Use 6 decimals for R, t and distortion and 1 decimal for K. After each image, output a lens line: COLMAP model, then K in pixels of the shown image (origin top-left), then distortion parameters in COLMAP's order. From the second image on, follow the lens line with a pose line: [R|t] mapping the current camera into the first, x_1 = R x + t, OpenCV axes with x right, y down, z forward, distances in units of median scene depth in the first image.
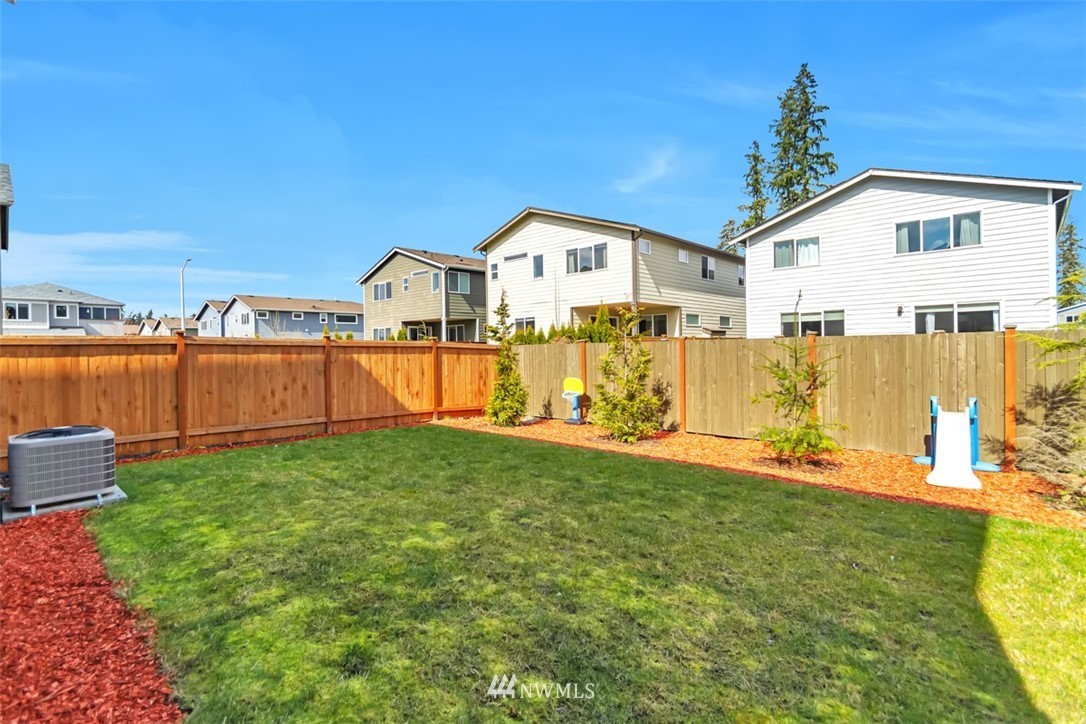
lens RADIAL K [[511.1, 0, 539.3], [0, 511.1, 353.0], [0, 0, 1]] dist [0.002119, -0.001388]
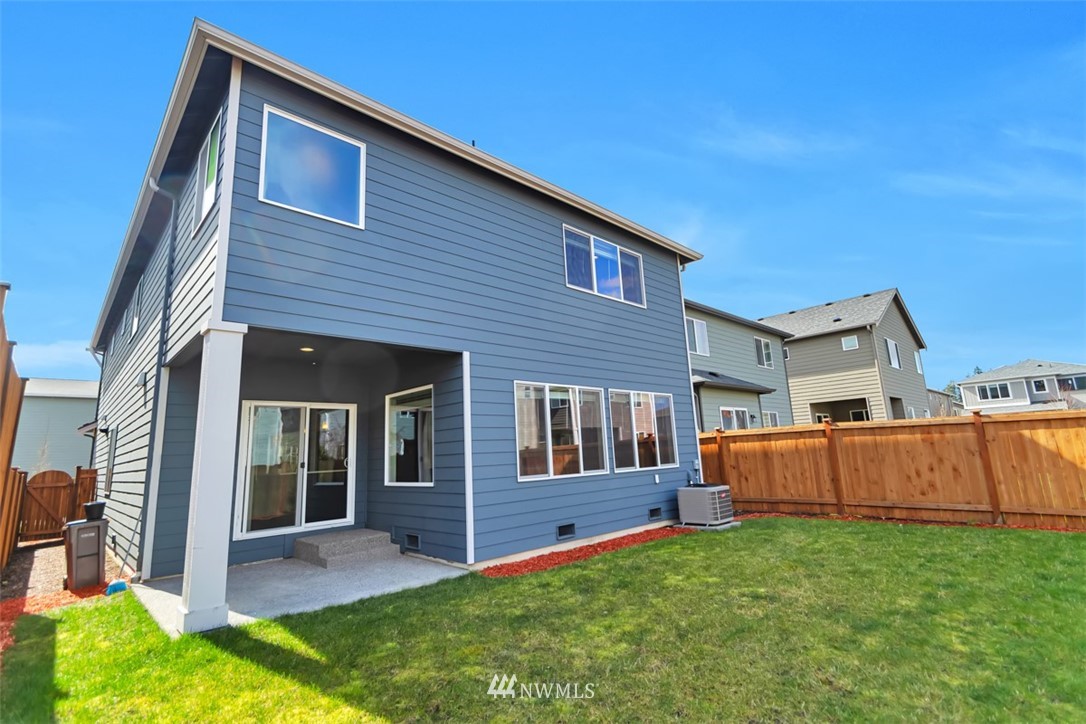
lens RADIAL K [[511.1, 0, 538.7], [0, 511.1, 357.7], [0, 0, 1]] dist [0.002119, -0.001388]
pose [[-0.062785, -0.169028, -0.983609, 0.571257], [0.037555, 0.984456, -0.171571, -0.000886], [0.997320, -0.047711, -0.055461, 0.327633]]
